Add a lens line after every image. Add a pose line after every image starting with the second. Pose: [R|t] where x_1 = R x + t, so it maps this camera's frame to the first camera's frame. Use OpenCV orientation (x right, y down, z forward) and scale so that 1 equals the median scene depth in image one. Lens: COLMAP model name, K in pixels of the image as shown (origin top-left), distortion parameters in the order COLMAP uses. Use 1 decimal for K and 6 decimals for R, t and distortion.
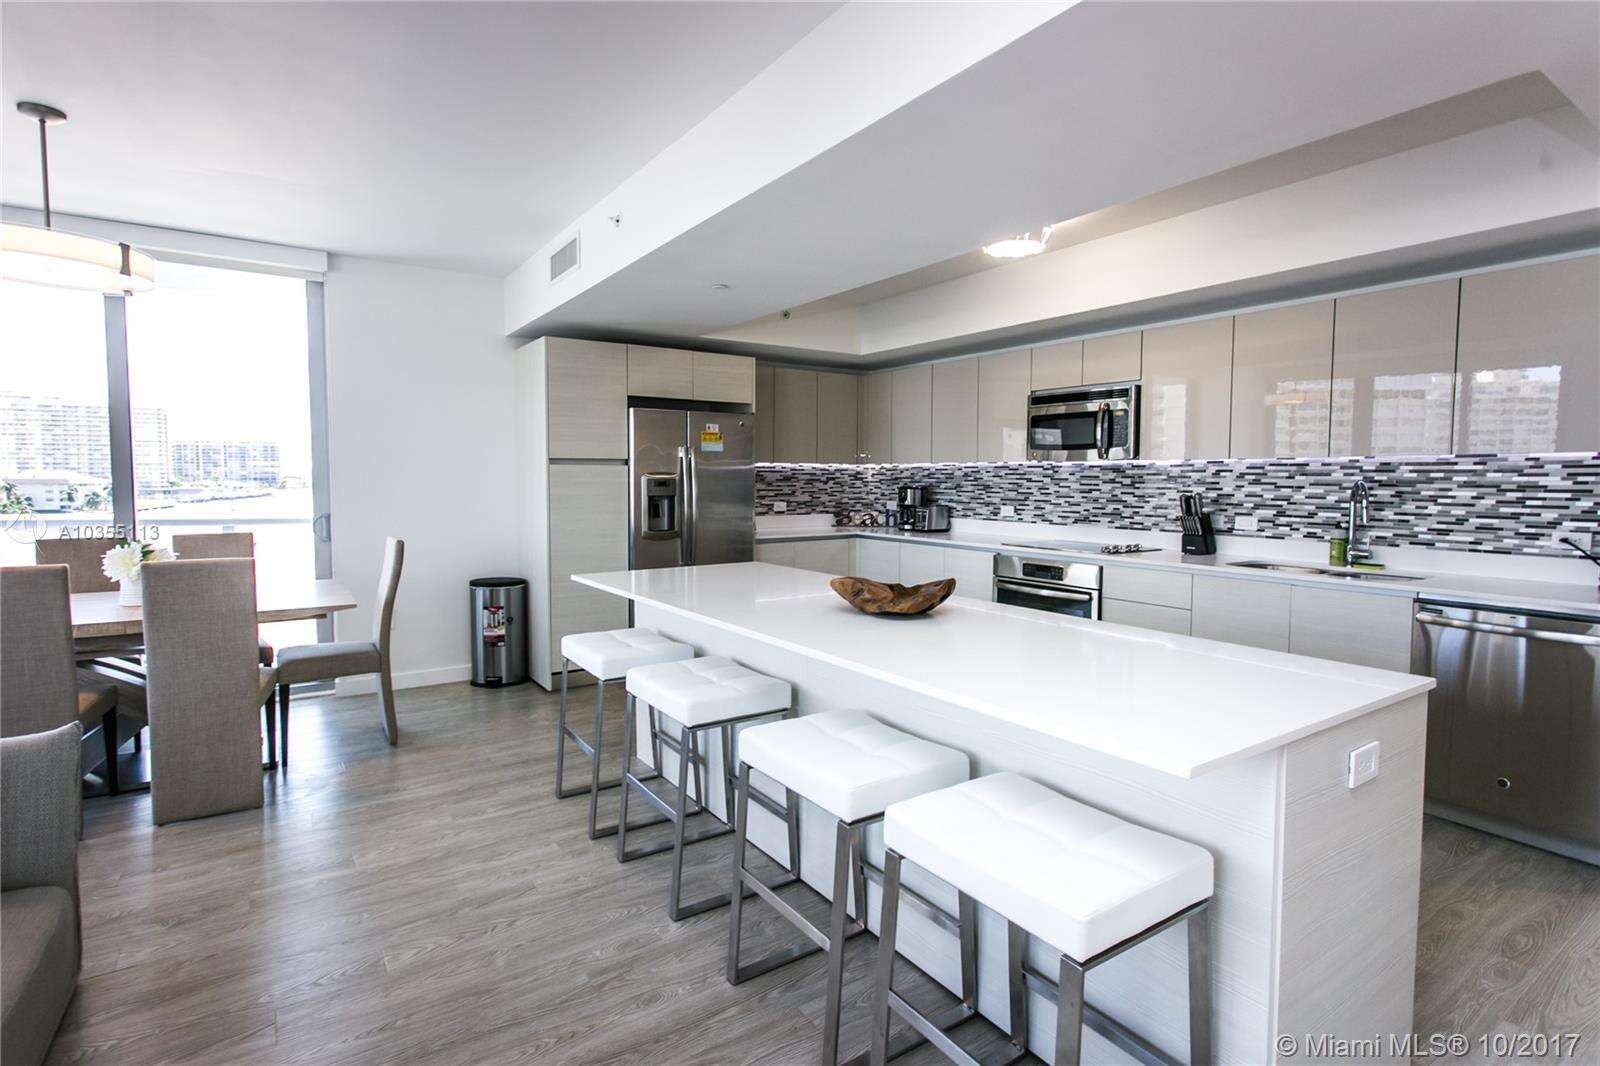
lens RADIAL K [[804.4, 0, 801.6], [0, 804.4, 522.3], [0, 0, 1]] dist [0.000690, 0.000680]
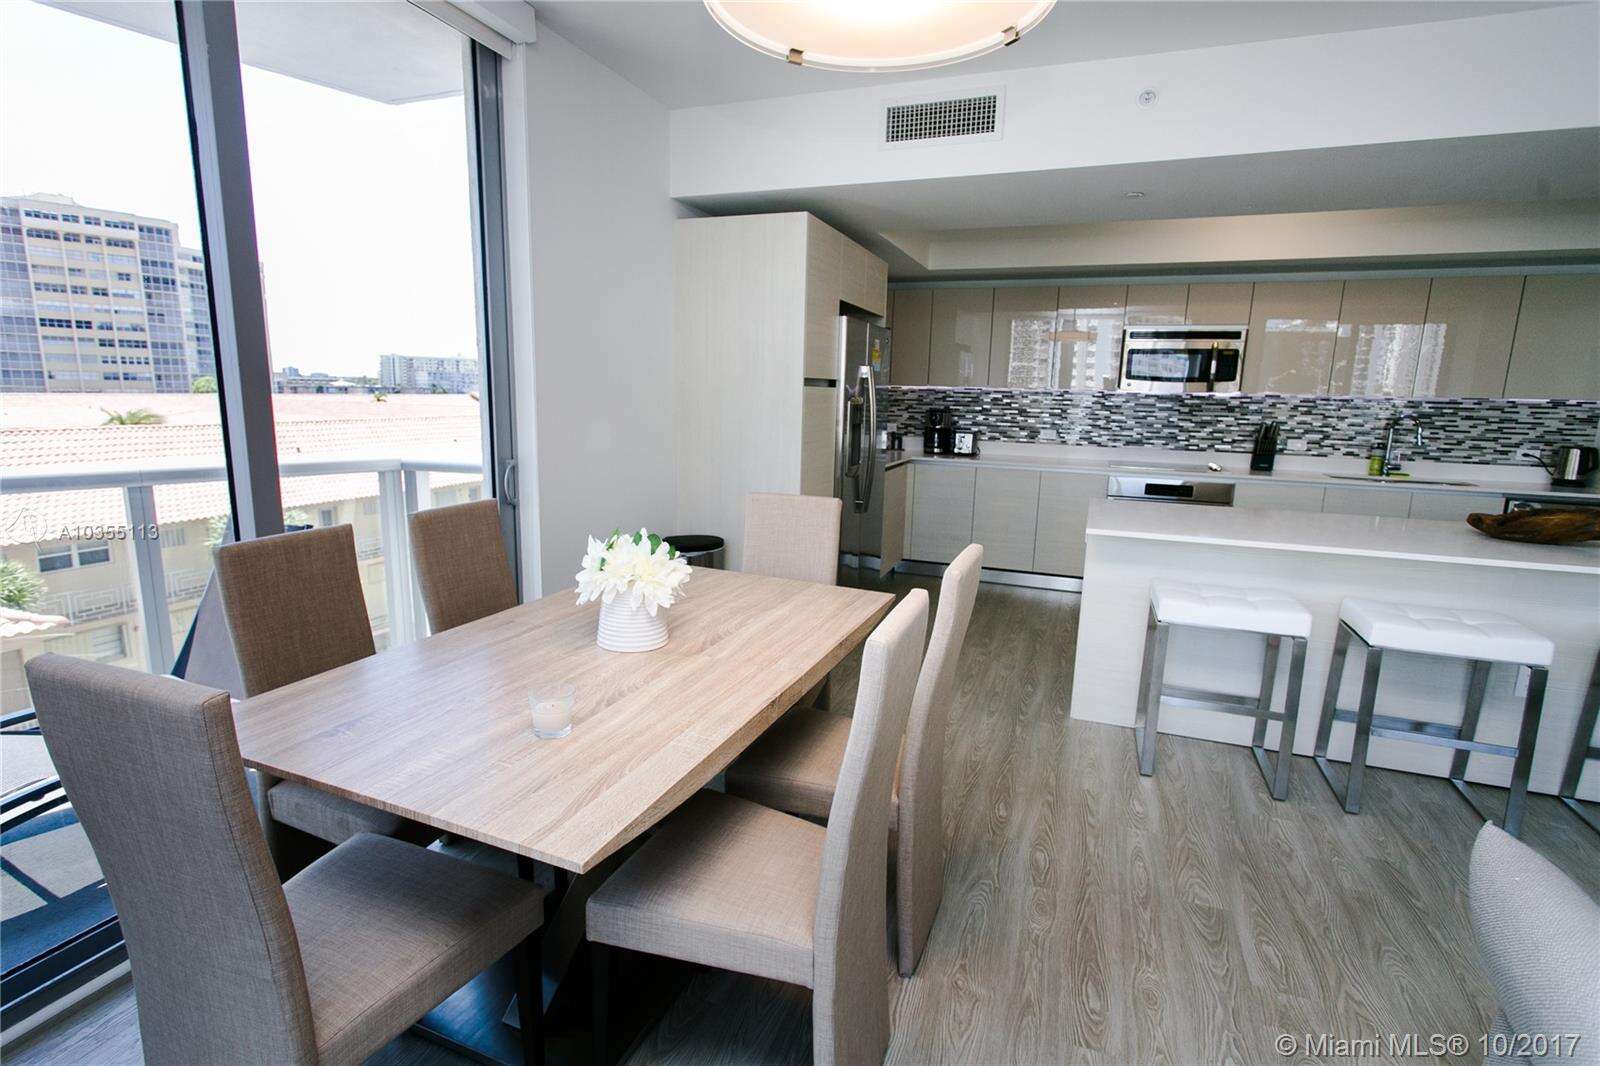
lens RADIAL K [[804.4, 0, 801.6], [0, 804.4, 522.3], [0, 0, 1]] dist [0.000690, 0.000680]
pose [[0.818487, -0.077133, 0.569323, -0.731349], [0.011397, 0.992932, 0.118139, -0.032229], [-0.574411, -0.090207, 0.813581, 0.343958]]
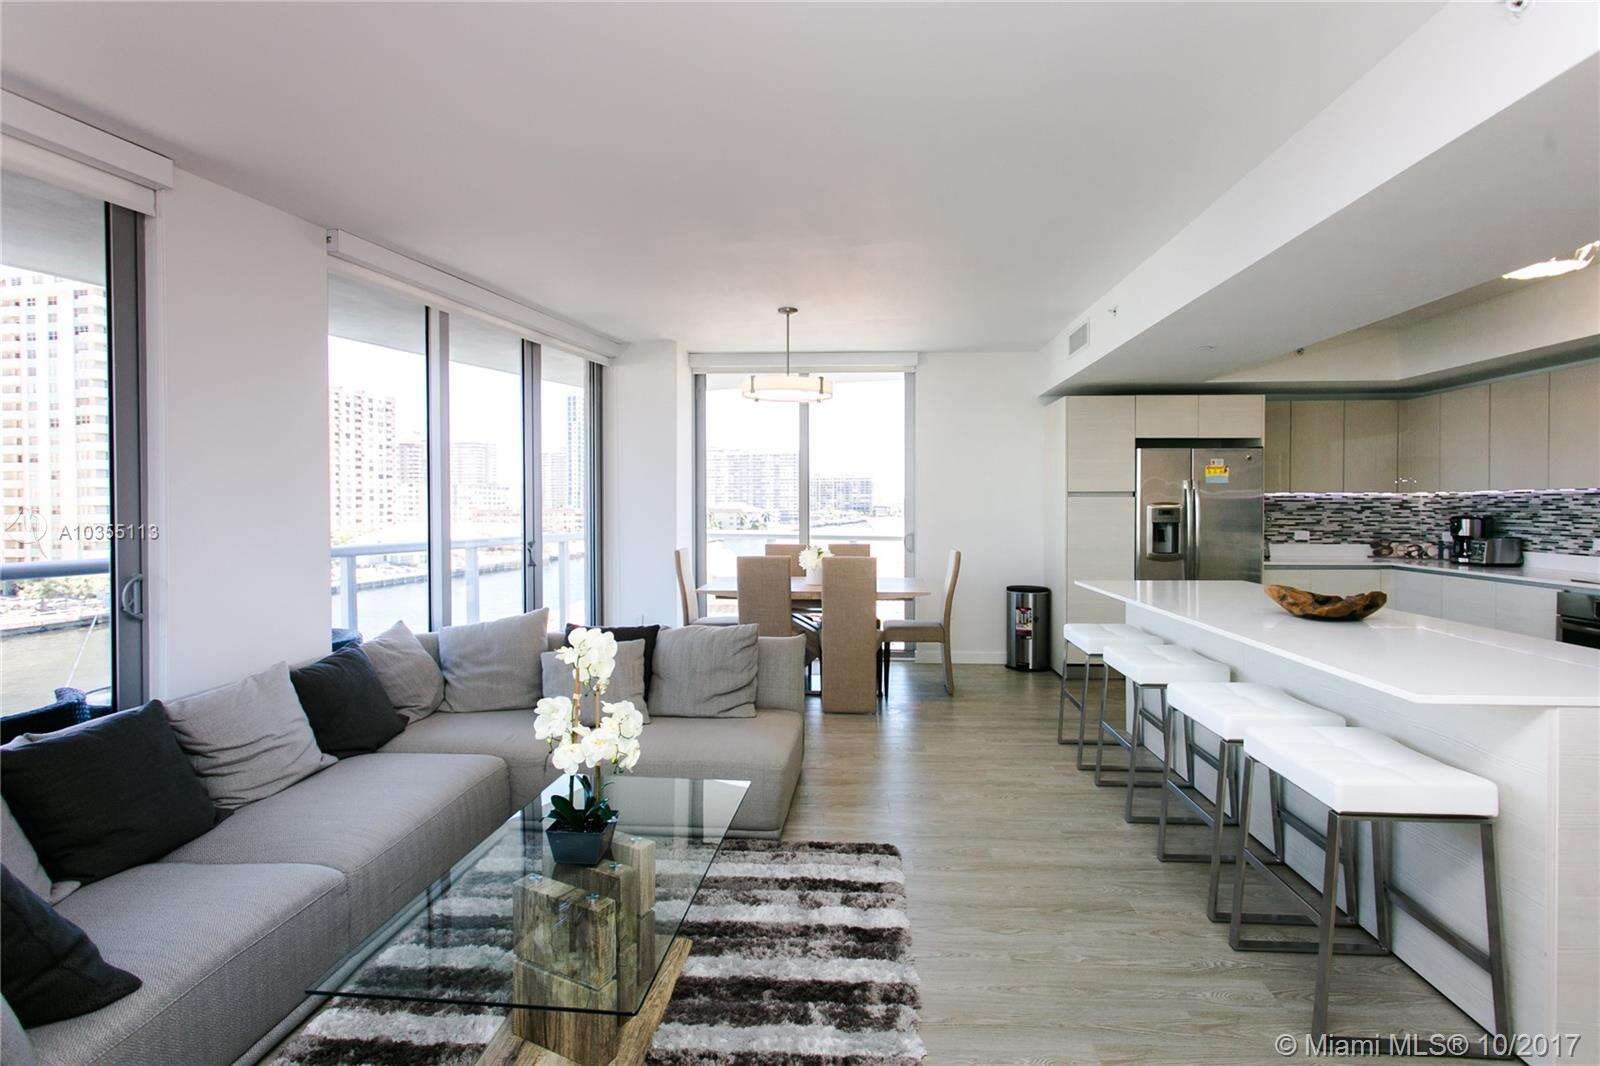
lens RADIAL K [[789.7, 0, 803.1], [0, 789.7, 514.1], [0, 0, 1]] dist [-0.000067, 0.000185]
pose [[0.789112, 0.003429, -0.614240, 0.113920], [-0.031806, 0.998871, -0.035285, 0.011492], [0.613426, 0.047380, 0.788330, -0.218901]]
